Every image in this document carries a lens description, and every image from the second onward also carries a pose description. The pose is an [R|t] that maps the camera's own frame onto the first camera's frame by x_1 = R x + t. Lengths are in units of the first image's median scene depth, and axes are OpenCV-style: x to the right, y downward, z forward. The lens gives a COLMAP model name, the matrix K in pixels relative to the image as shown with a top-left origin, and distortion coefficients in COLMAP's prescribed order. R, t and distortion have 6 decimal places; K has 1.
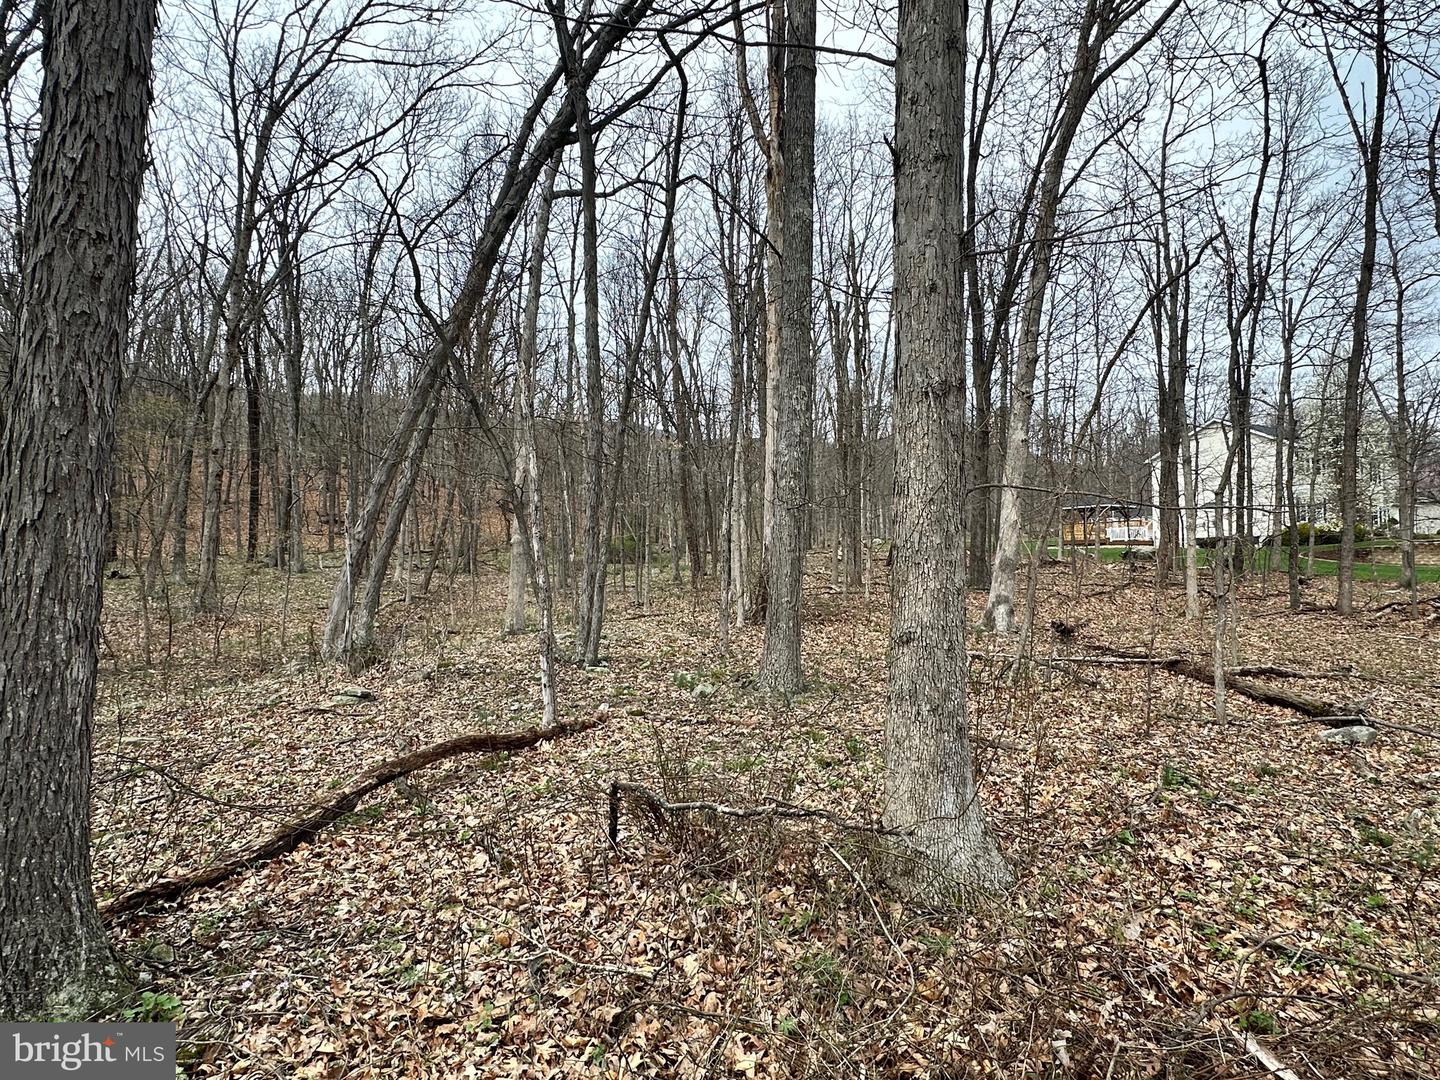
lens RADIAL K [[816.0, 0, 720.0], [0, 816.0, 540.0], [0, 0, 1]] dist [-0.000126, 0.001356]
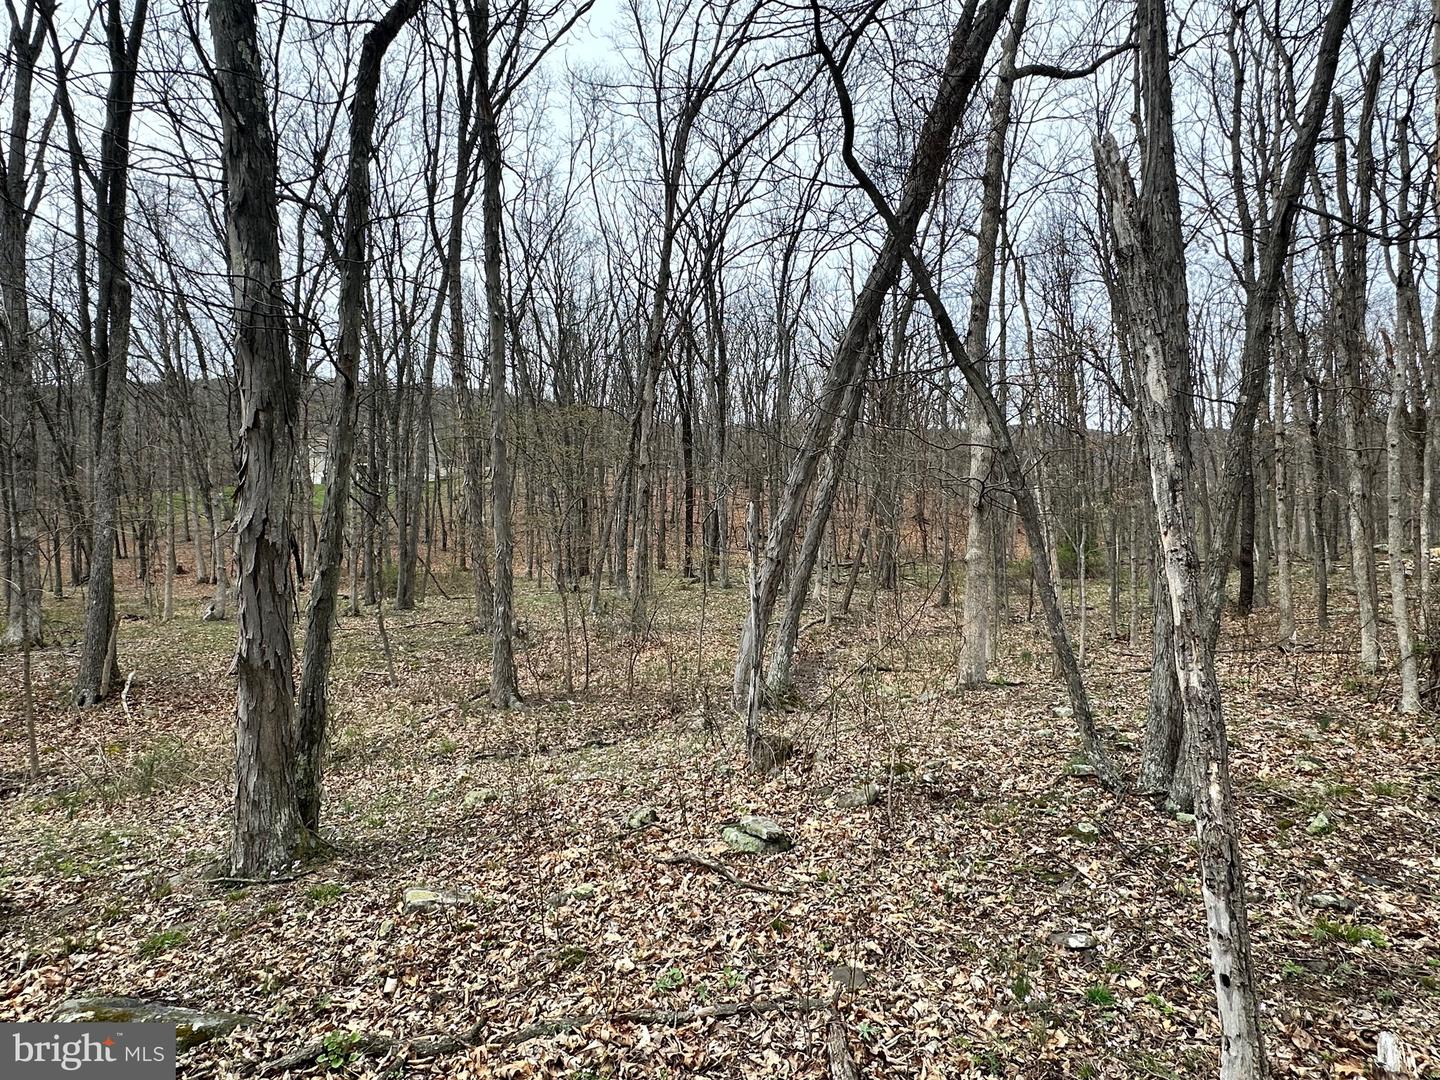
lens RADIAL K [[816.0, 0, 720.0], [0, 816.0, 540.0], [0, 0, 1]] dist [-0.000126, 0.001356]
pose [[0.881396, -0.019570, -0.471972, -0.071664], [0.012999, 0.999768, -0.017179, -0.002937], [0.472199, 0.009006, 0.881446, 0.175079]]
